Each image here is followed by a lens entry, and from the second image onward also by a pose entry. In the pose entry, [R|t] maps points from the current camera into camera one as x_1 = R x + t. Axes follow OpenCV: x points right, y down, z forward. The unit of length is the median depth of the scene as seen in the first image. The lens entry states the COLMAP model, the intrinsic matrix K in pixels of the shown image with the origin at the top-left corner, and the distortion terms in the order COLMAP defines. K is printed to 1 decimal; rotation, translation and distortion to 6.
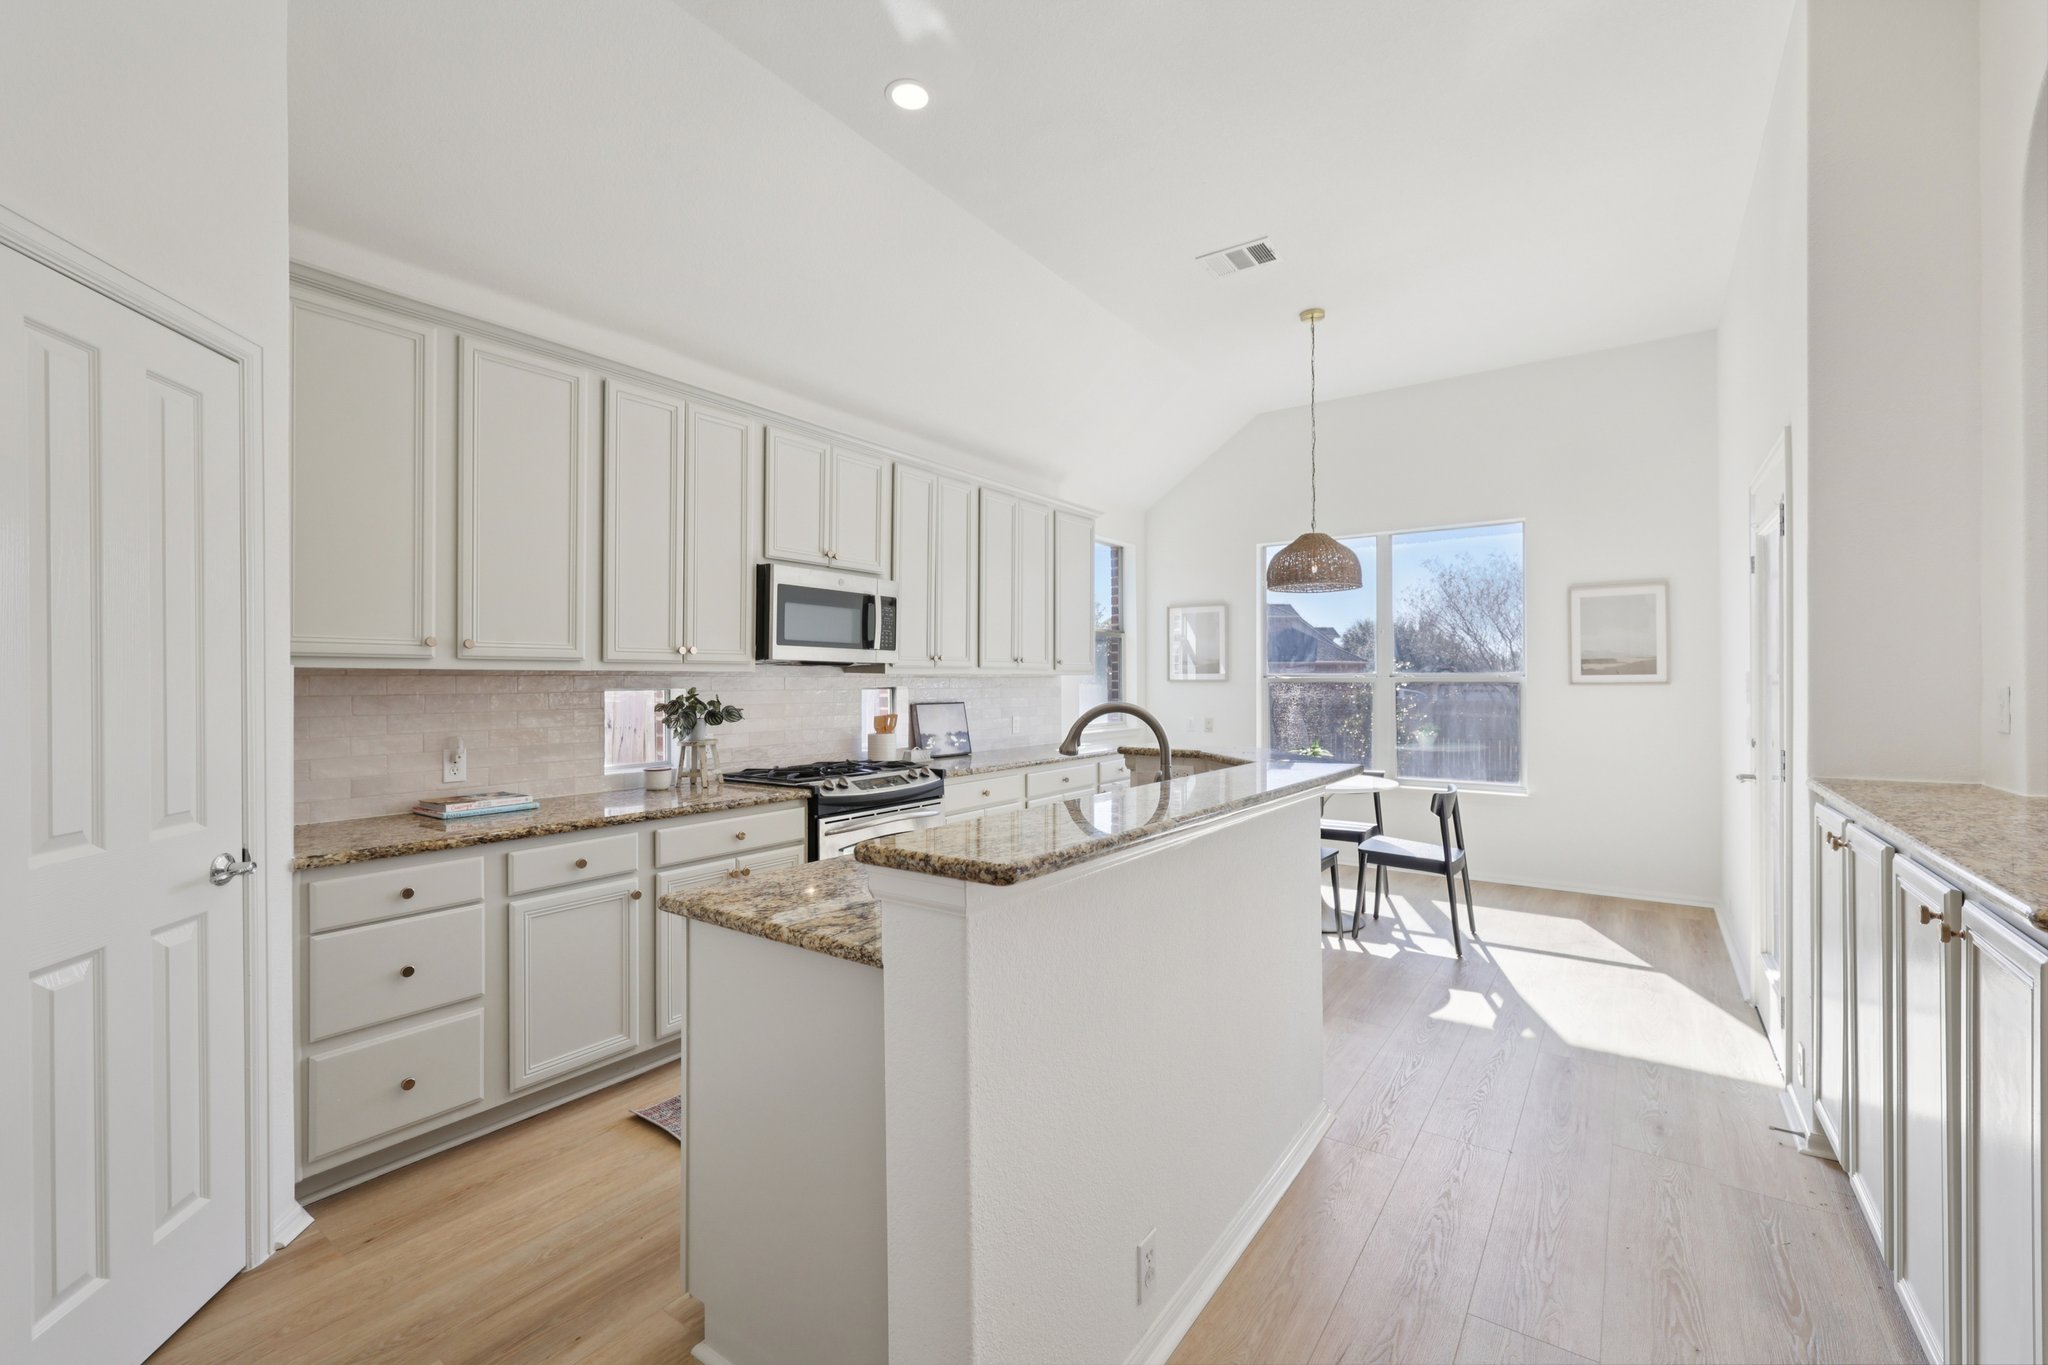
lens RADIAL K [[861.8, 0, 1029.9], [0, 861.8, 678.2], [0, 0, 1]] dist [-0.002701, 0.000850]
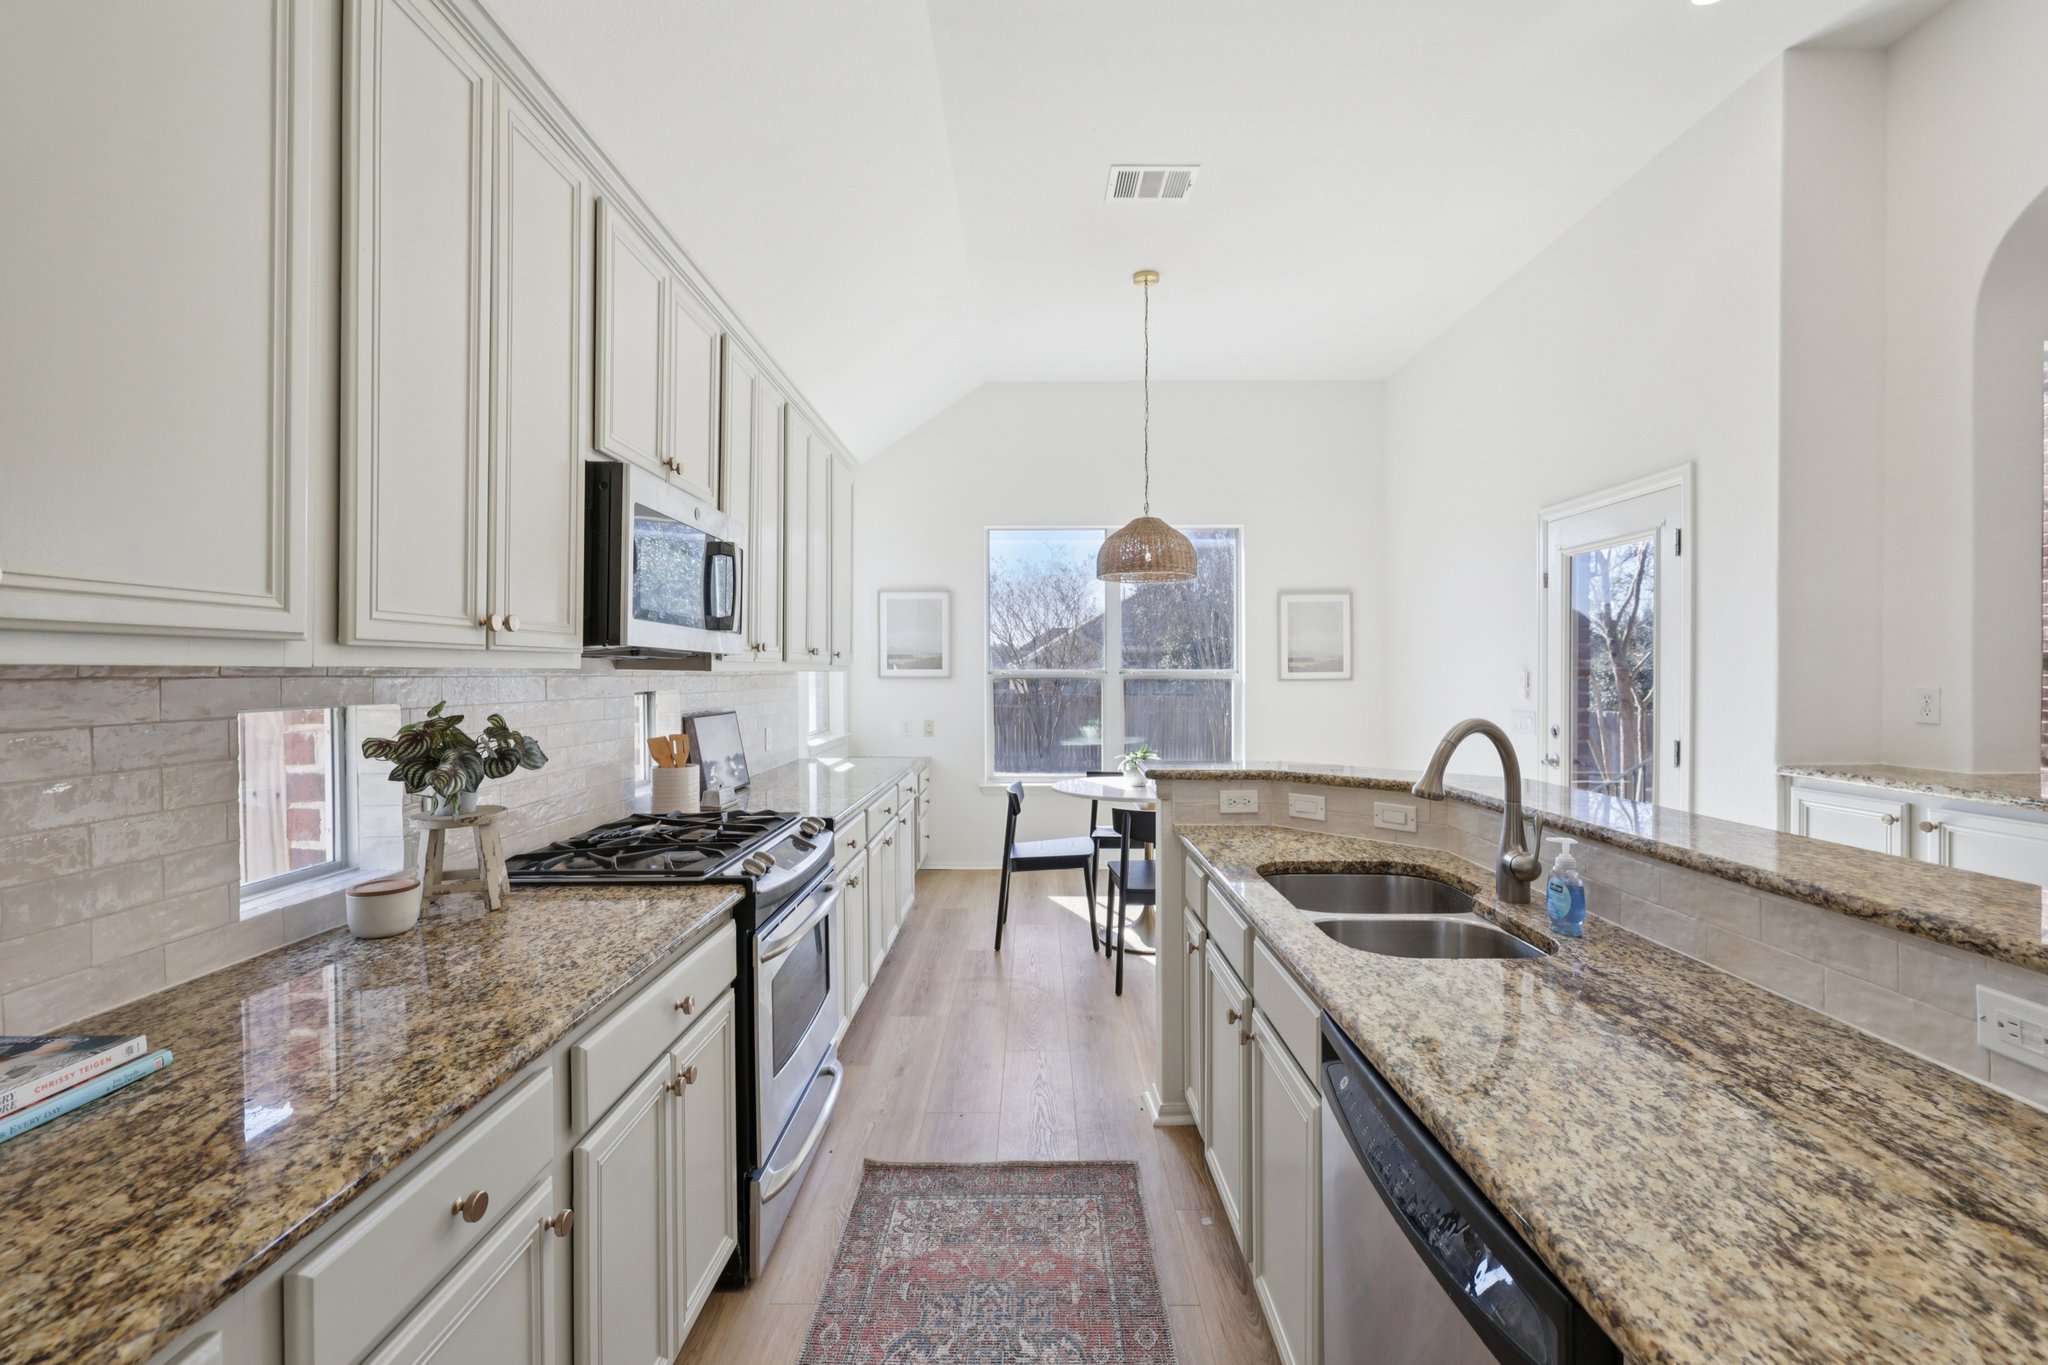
lens RADIAL K [[861.8, 0, 1025.1], [0, 861.8, 677.8], [0, 0, 1]] dist [-0.002701, 0.000850]
pose [[0.821412, -0.002655, 0.570329, -0.371763], [-0.001997, 0.999970, 0.007531, -0.005885], [-0.570332, -0.007325, 0.821382, 0.400005]]
